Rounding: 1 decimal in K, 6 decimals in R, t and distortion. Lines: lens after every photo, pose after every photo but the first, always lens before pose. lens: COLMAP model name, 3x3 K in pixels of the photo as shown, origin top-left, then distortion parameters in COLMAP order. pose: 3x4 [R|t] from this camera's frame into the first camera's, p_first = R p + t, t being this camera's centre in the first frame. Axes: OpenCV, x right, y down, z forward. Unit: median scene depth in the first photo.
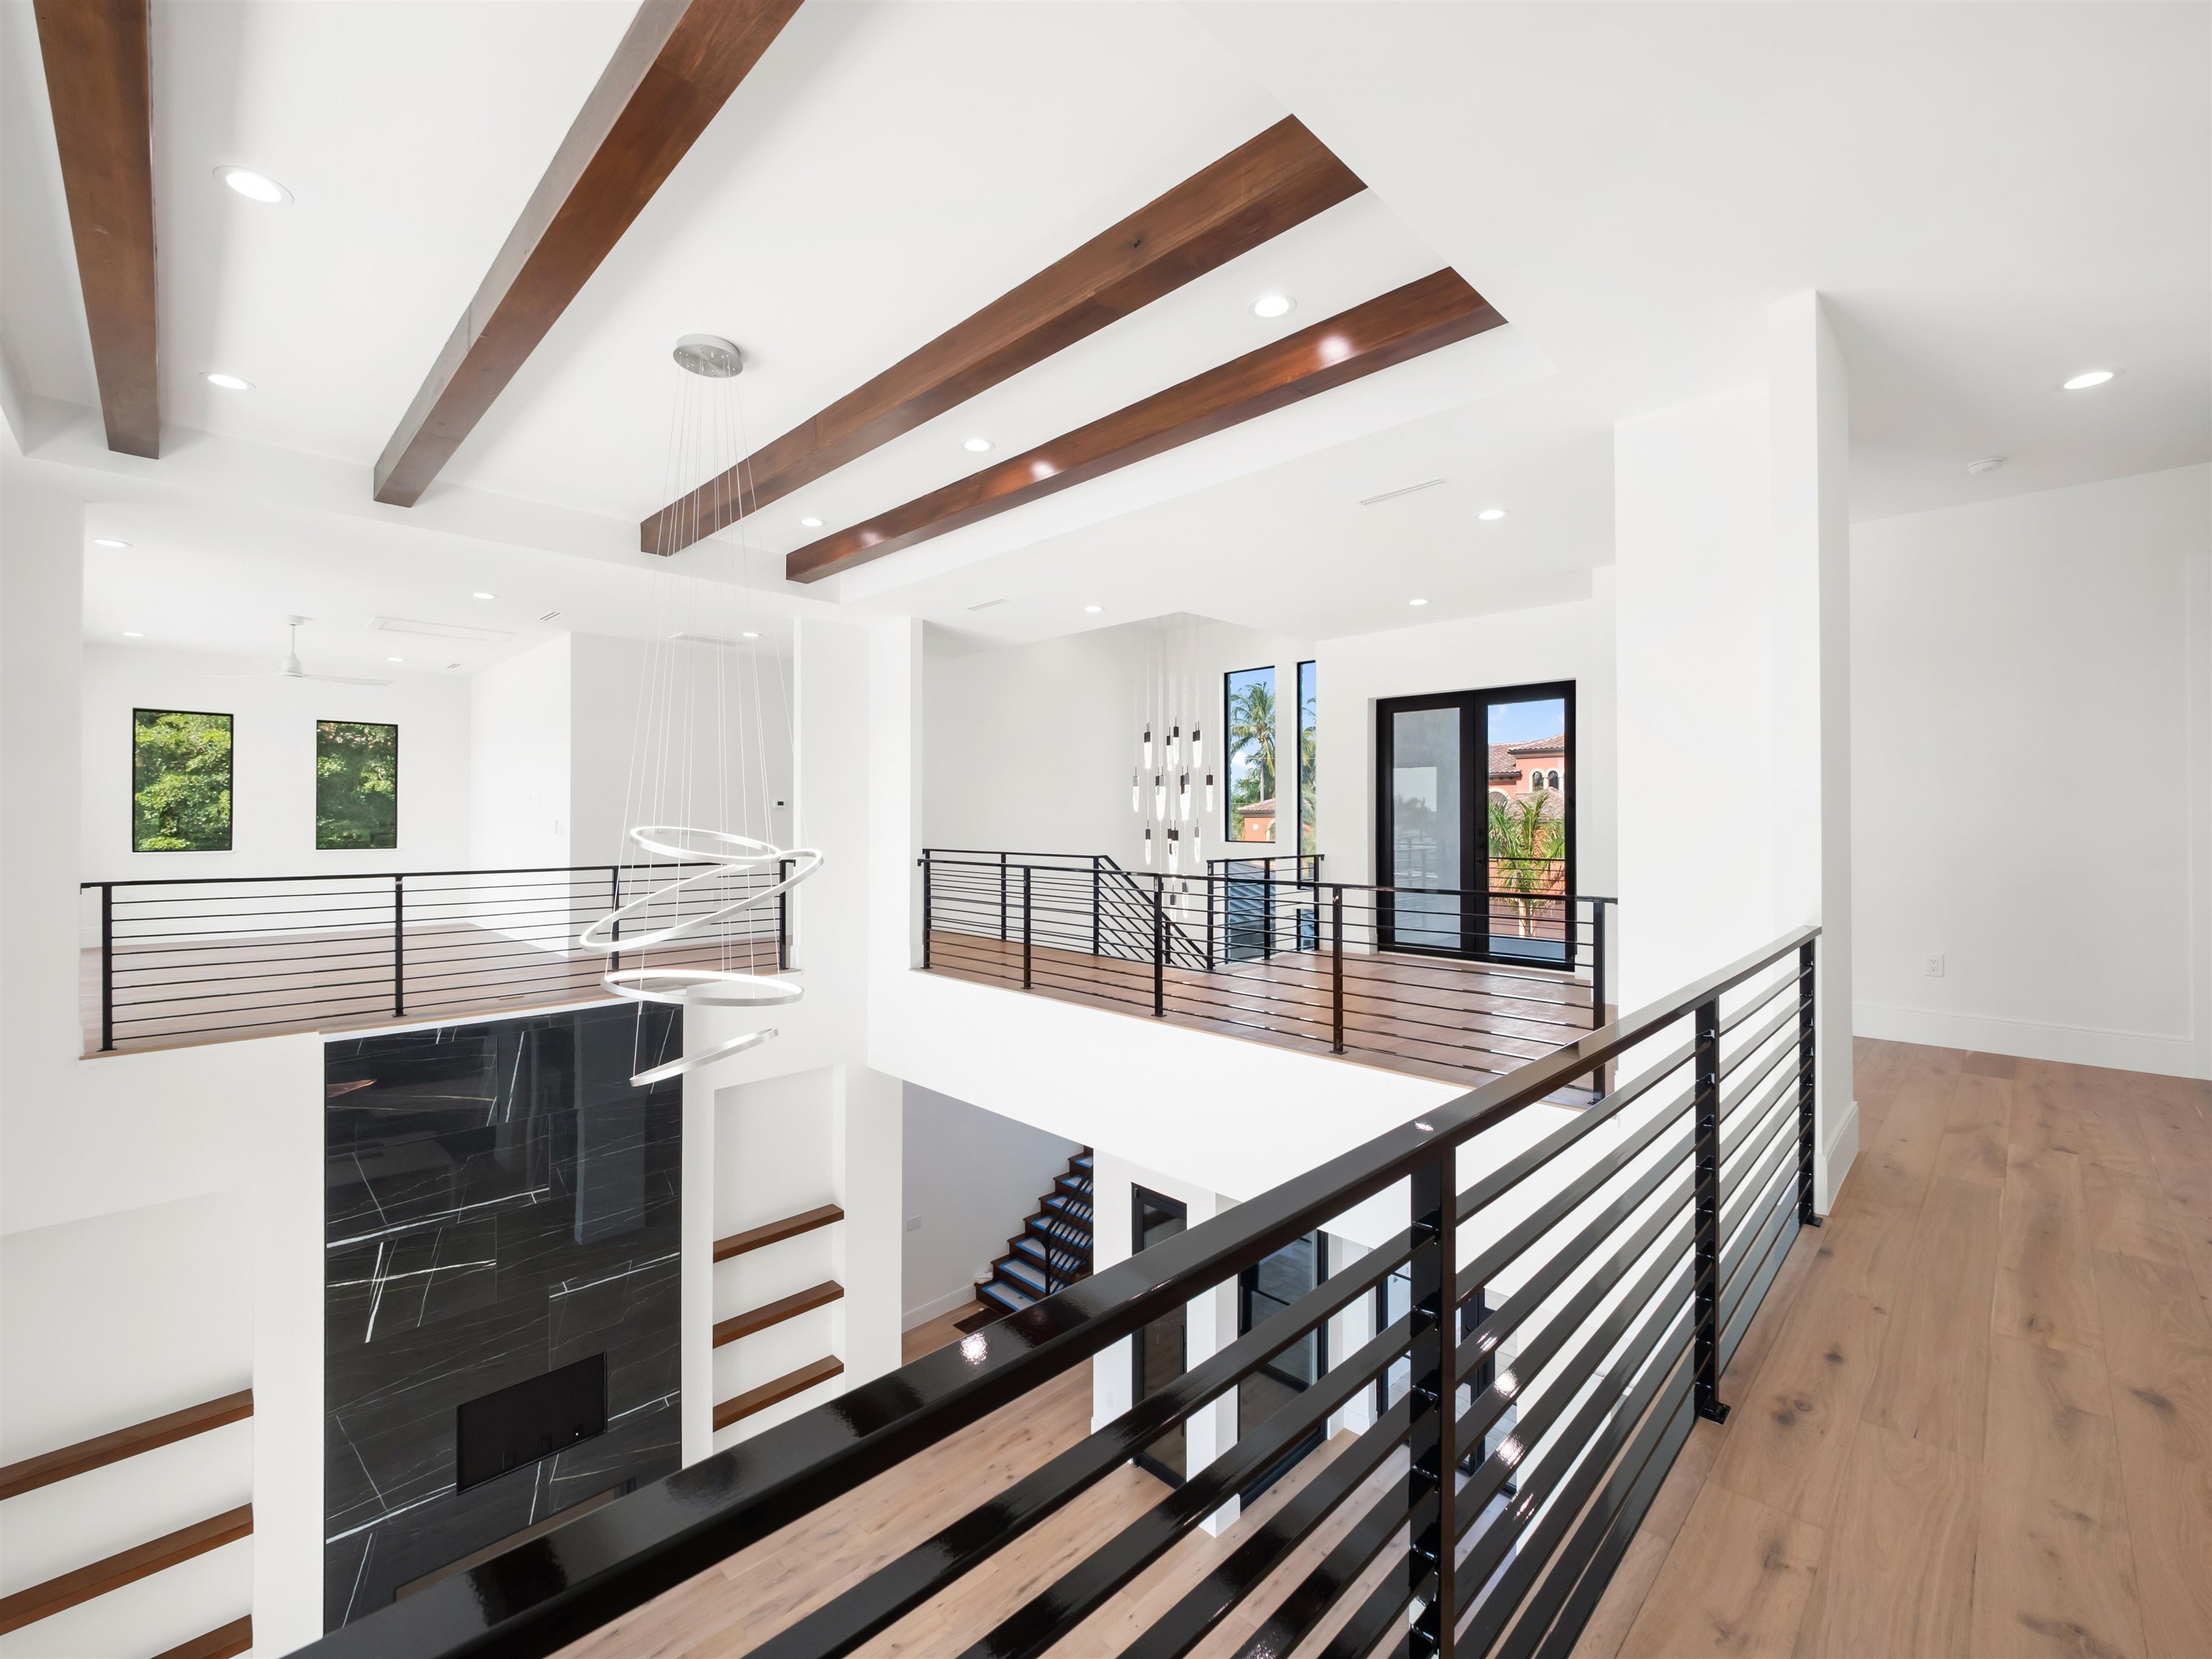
lens RADIAL K [[932.6, 0, 1058.1], [0, 932.6, 812.5], [0, 0, 1]] dist [-0.013686, -0.000459]
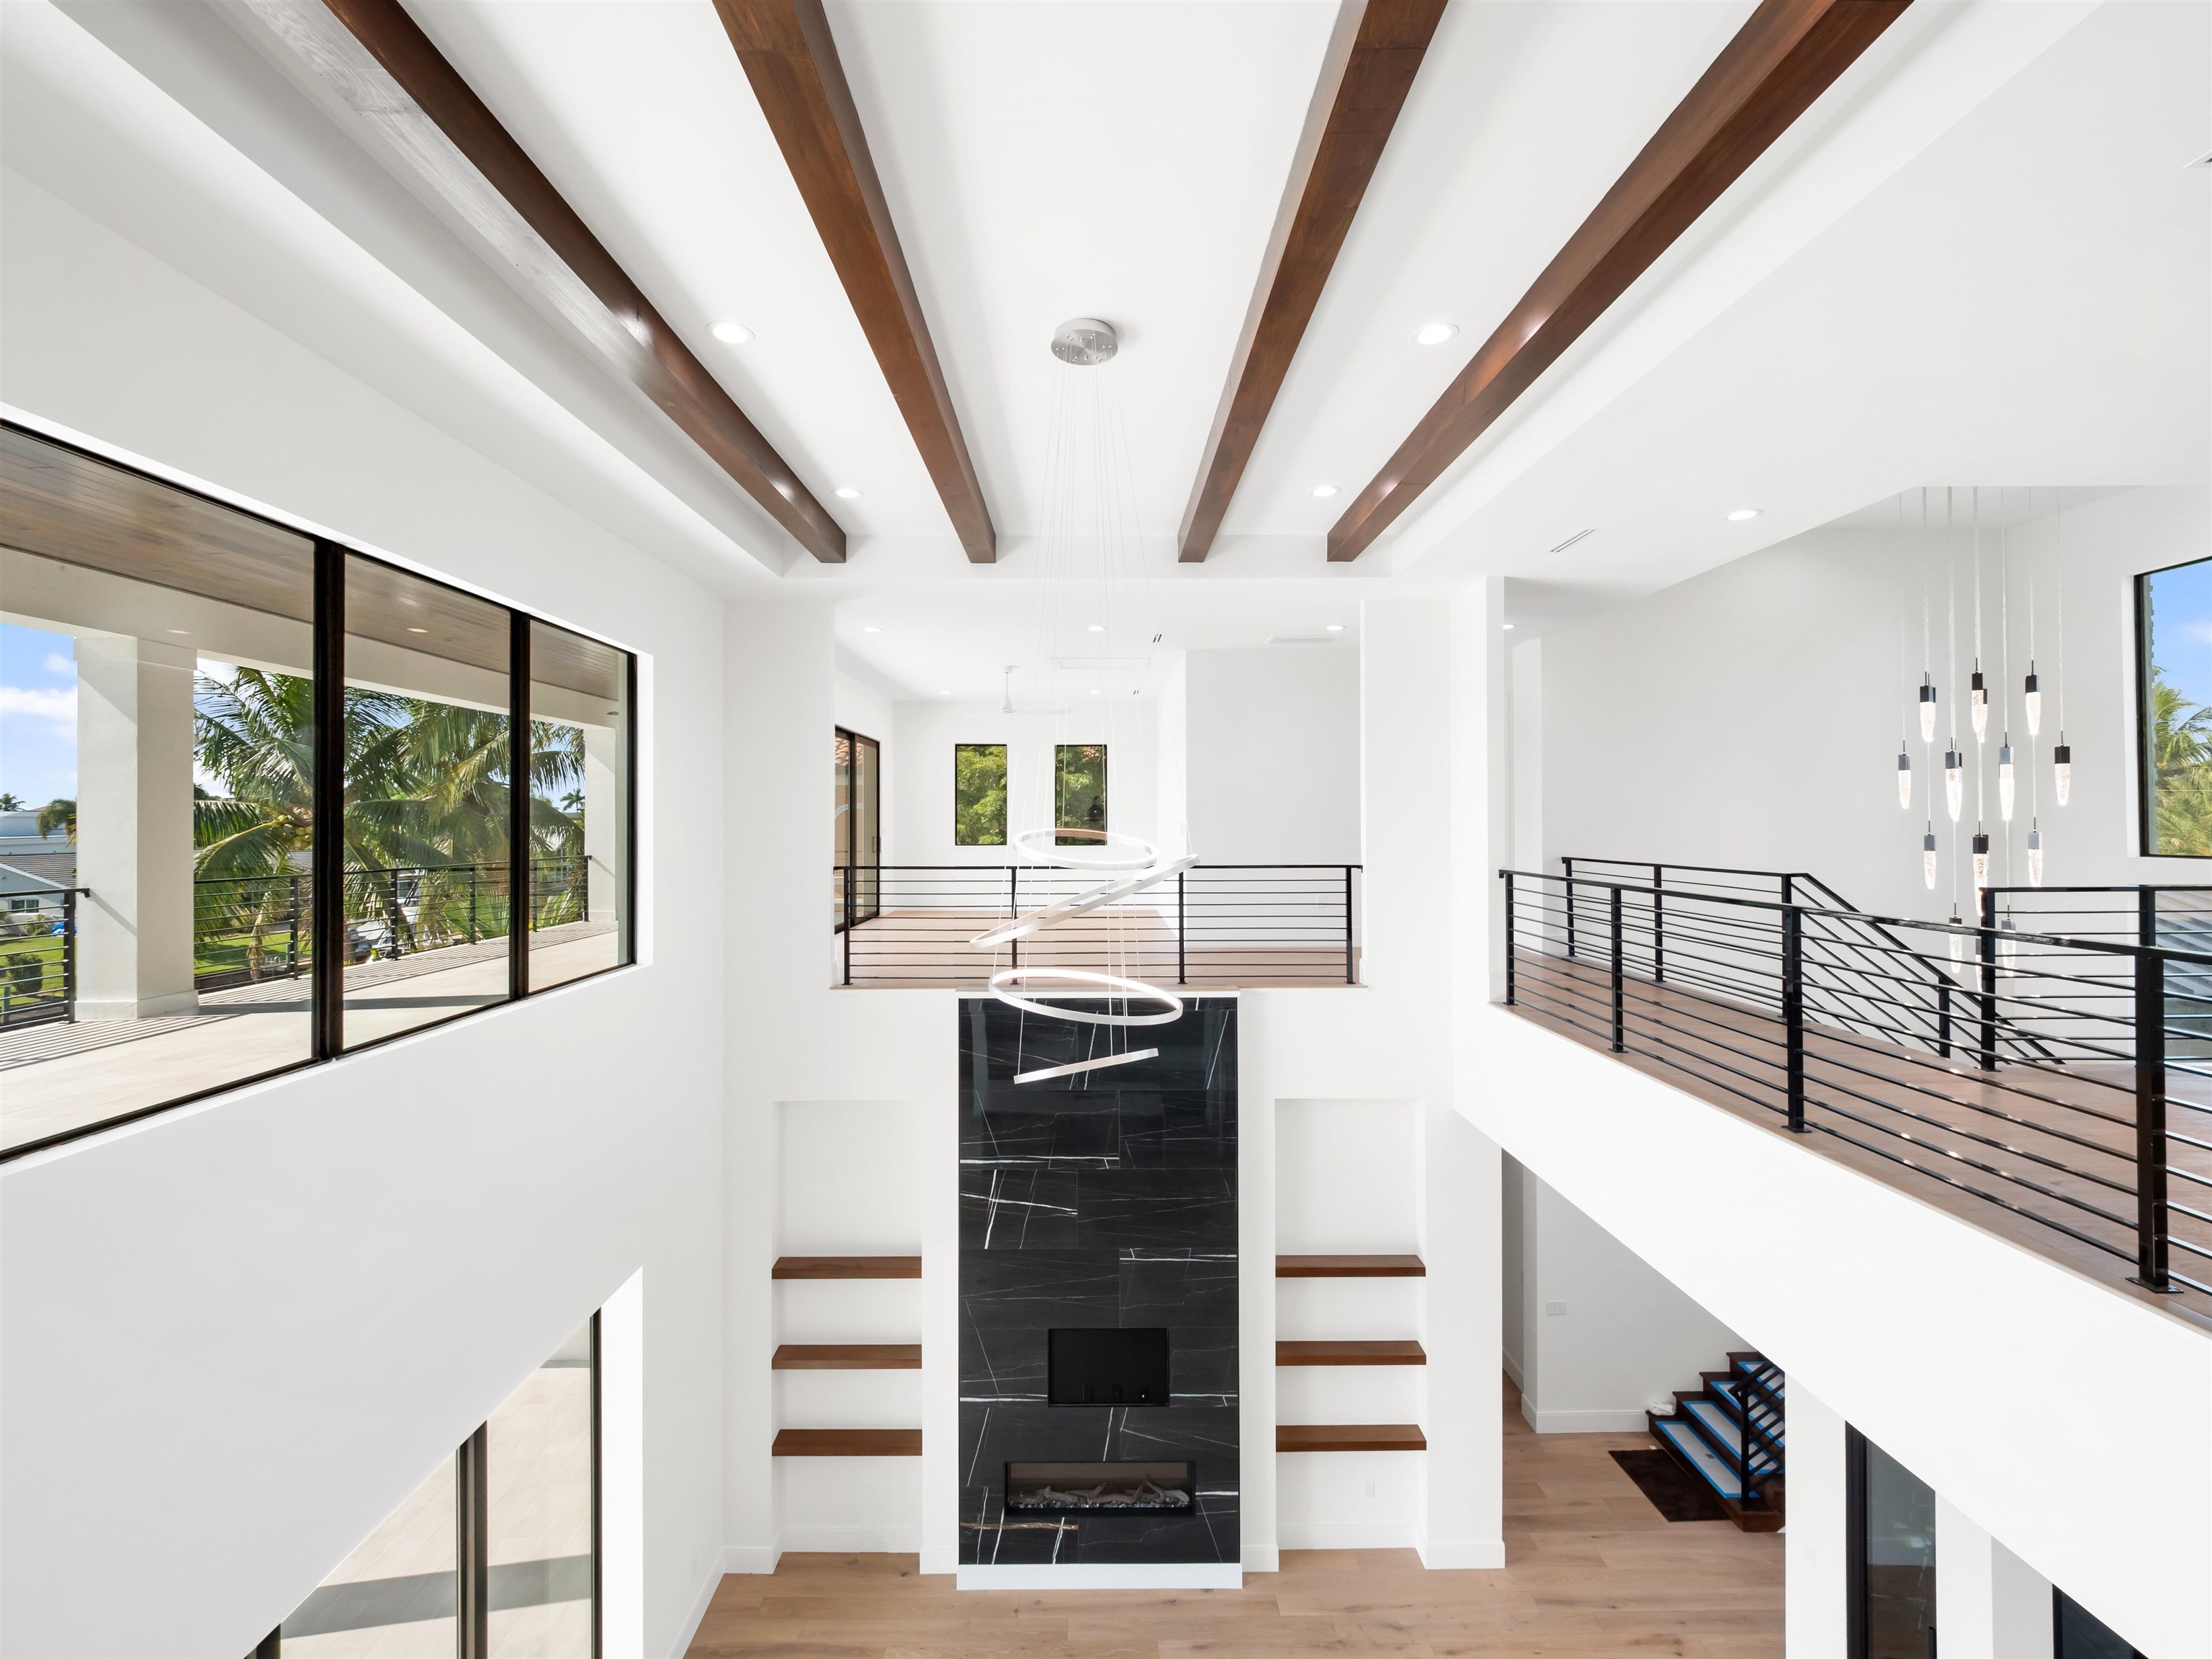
lens RADIAL K [[907.9, 0, 1078.2], [0, 907.9, 818.1], [0, 0, 1]] dist [0.032863, -0.032509]
pose [[0.722199, -0.004205, -0.691672, 0.151496], [0.008116, 0.999964, 0.002394, -0.000674], [0.691637, -0.007343, 0.722208, 0.173679]]
